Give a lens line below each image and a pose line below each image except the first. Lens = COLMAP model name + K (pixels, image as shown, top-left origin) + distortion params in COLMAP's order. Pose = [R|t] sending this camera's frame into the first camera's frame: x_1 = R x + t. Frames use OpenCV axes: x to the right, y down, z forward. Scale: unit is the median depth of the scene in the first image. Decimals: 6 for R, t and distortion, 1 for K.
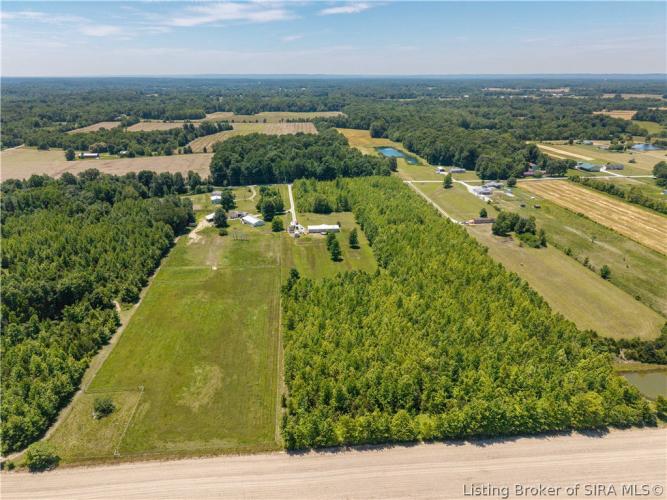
lens RADIAL K [[448.1, 0, 334.8], [0, 448.1, 249.9], [0, 0, 1]] dist [-0.002648, -0.006879]
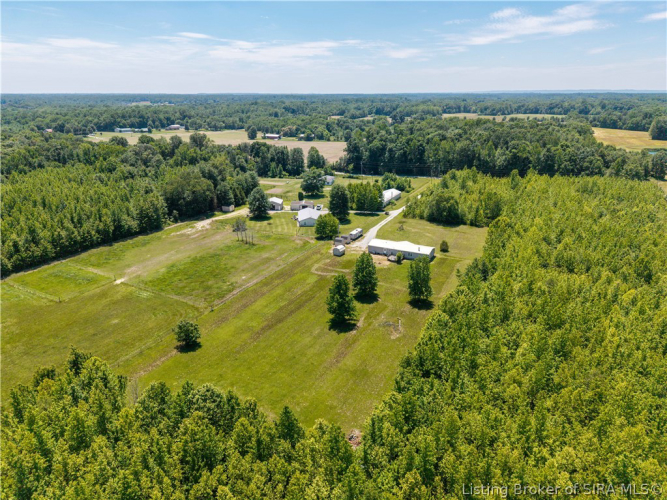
lens RADIAL K [[448.1, 0, 331.6], [0, 448.1, 252.2], [0, 0, 1]] dist [-0.002648, -0.006879]
pose [[0.831997, 0.175017, -0.526450, 0.146897], [-0.190266, 0.981400, 0.025570, -0.037371], [0.521133, 0.078891, 0.849821, 0.483548]]
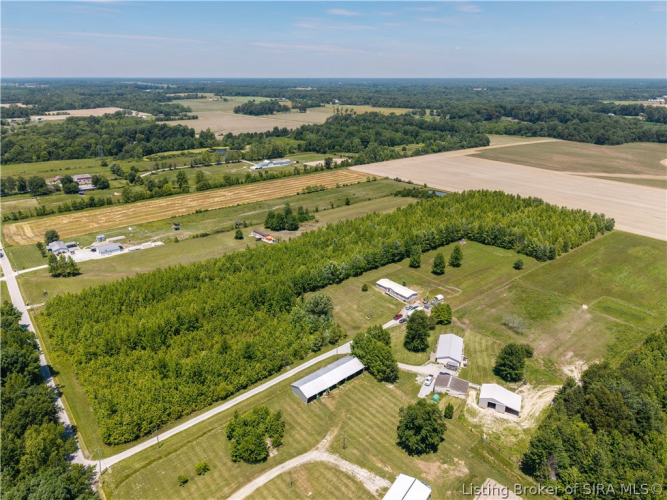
lens RADIAL K [[448.1, 0, 333.5], [0, 448.1, 250.0], [0, 0, 1]] dist [-0.002648, -0.006879]
pose [[-0.542478, -0.303137, 0.783470, -0.454102], [0.298718, 0.802065, 0.517165, -0.443095], [-0.785166, 0.514587, -0.344550, 1.141815]]
